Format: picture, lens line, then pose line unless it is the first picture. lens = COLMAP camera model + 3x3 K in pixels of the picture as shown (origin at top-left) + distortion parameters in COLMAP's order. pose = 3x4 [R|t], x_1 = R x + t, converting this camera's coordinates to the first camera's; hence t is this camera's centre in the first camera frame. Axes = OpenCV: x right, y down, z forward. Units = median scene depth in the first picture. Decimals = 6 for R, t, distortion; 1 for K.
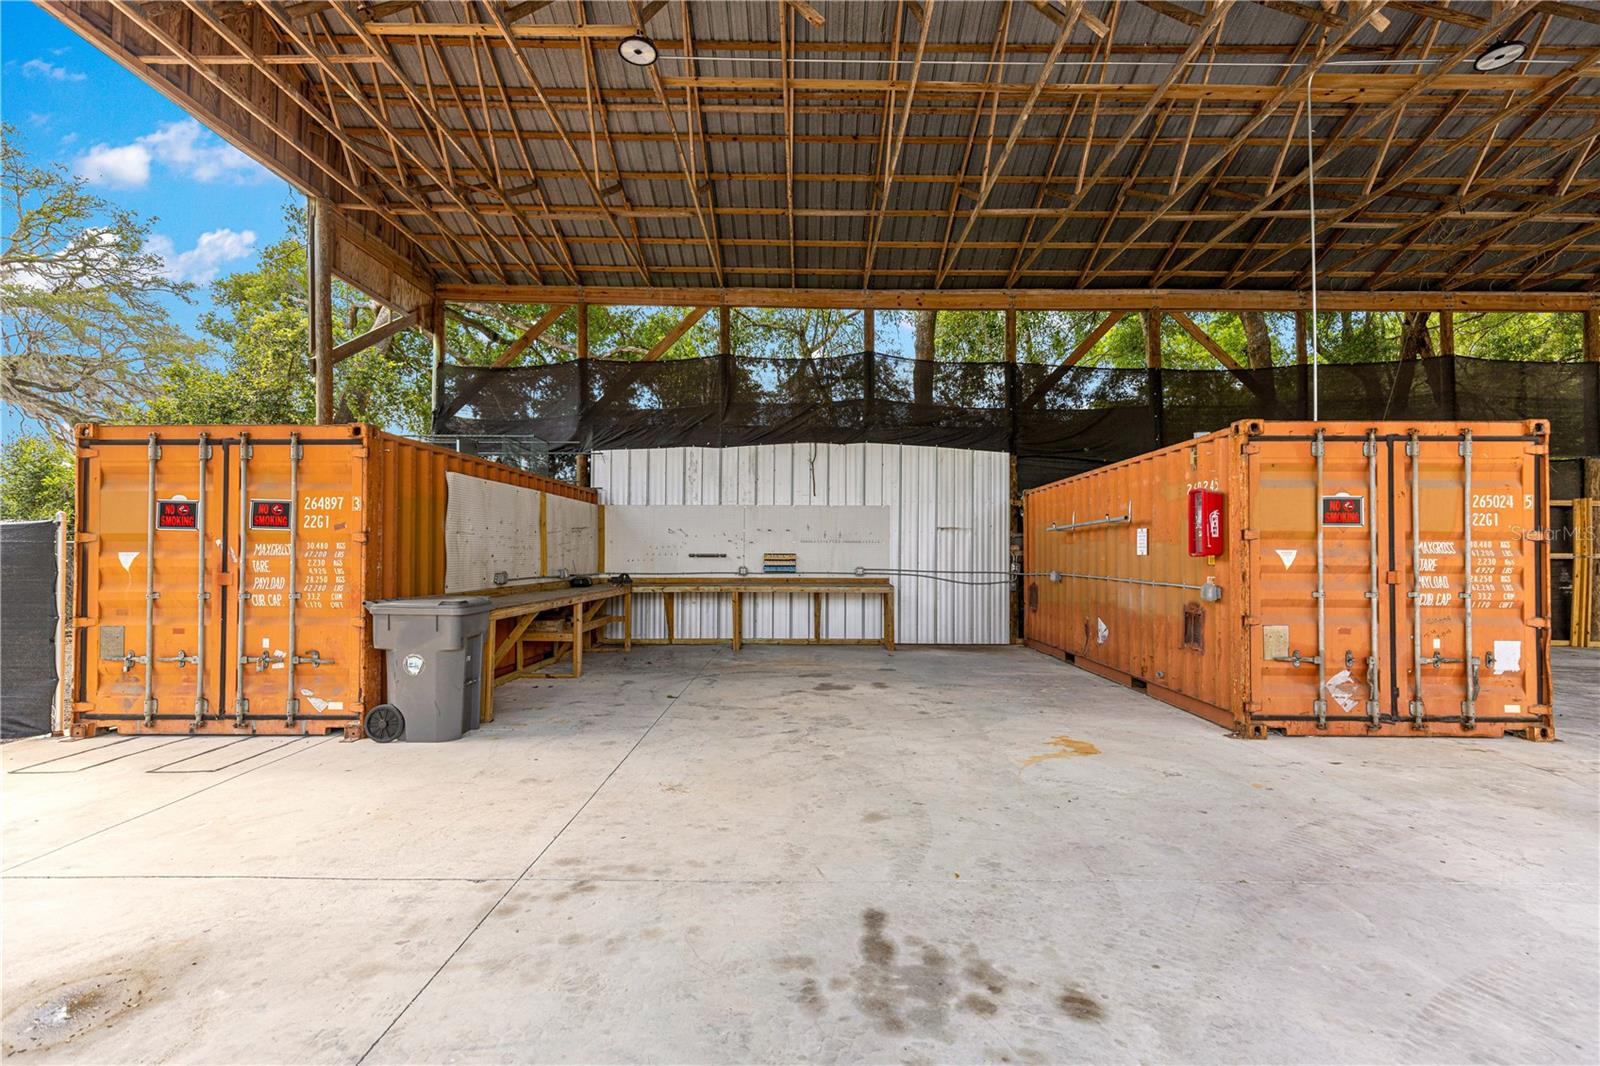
lens RADIAL K [[719.0, 0, 802.8], [0, 719.0, 542.7], [0, 0, 1]] dist [0.002080, -0.000290]
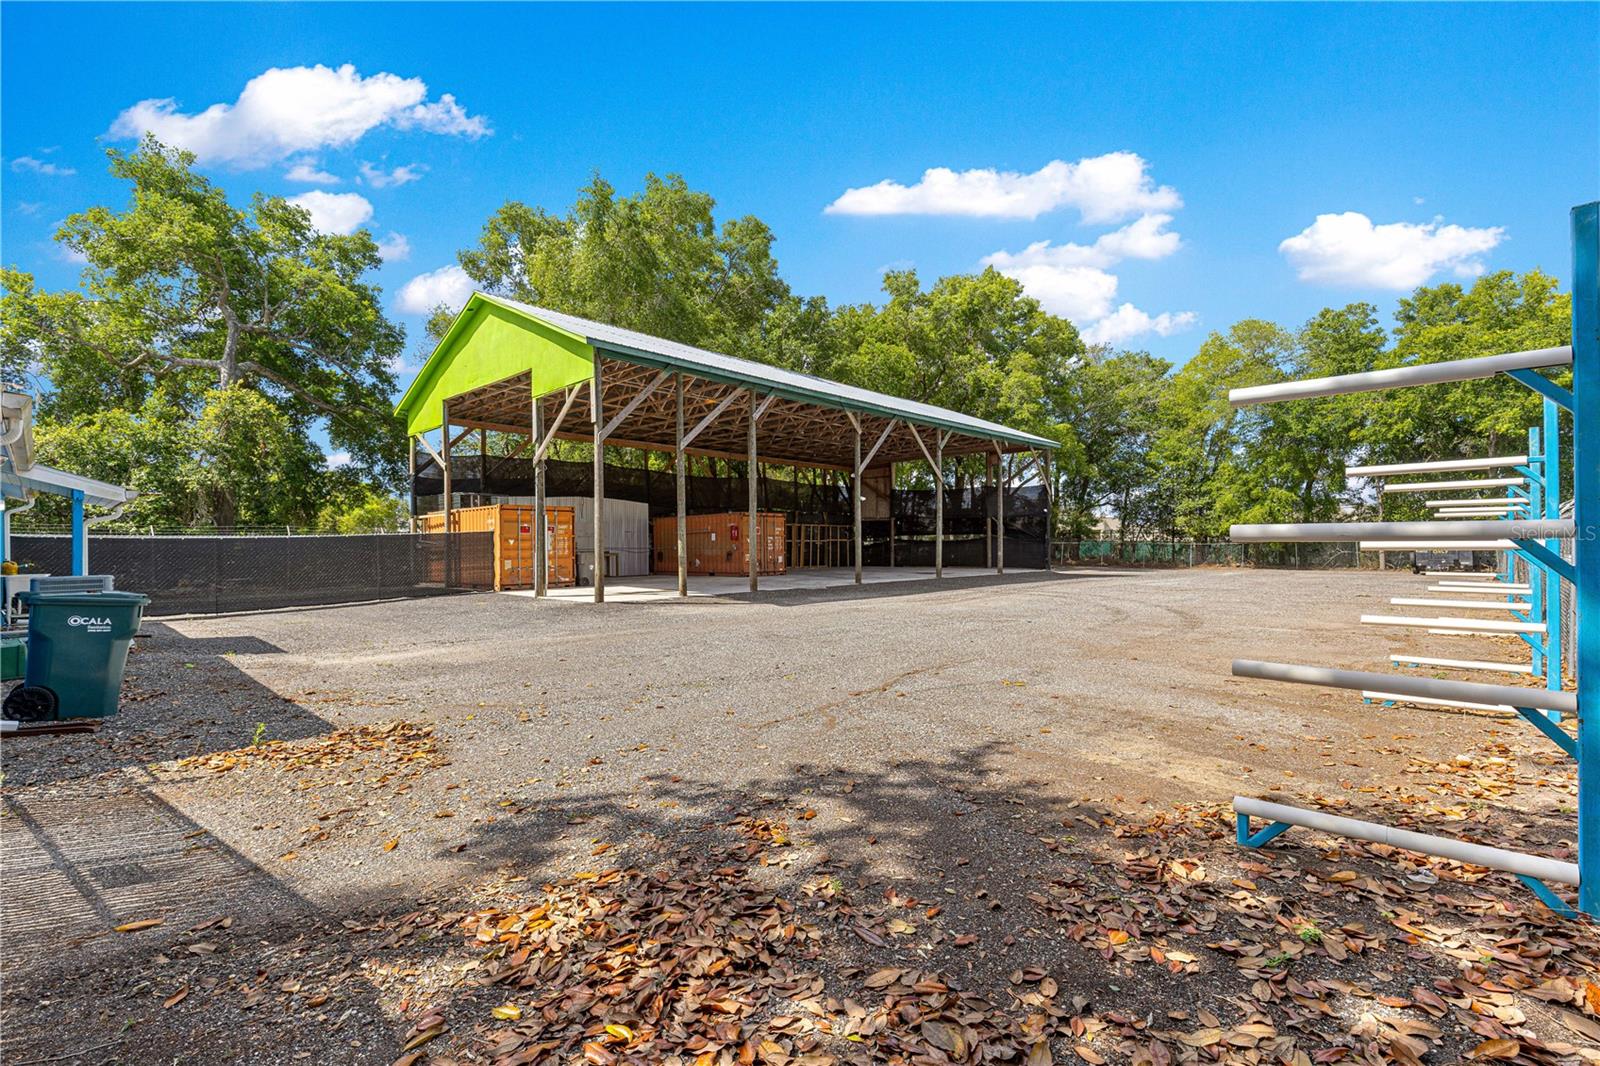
lens RADIAL K [[719.0, 0, 814.2], [0, 719.0, 538.0], [0, 0, 1]] dist [0.002080, -0.000290]
pose [[0.671408, -0.000654, 0.741088, -2.610307], [-0.001899, 0.999995, 0.002604, -0.009271], [-0.741085, -0.003156, 0.671403, -2.572042]]
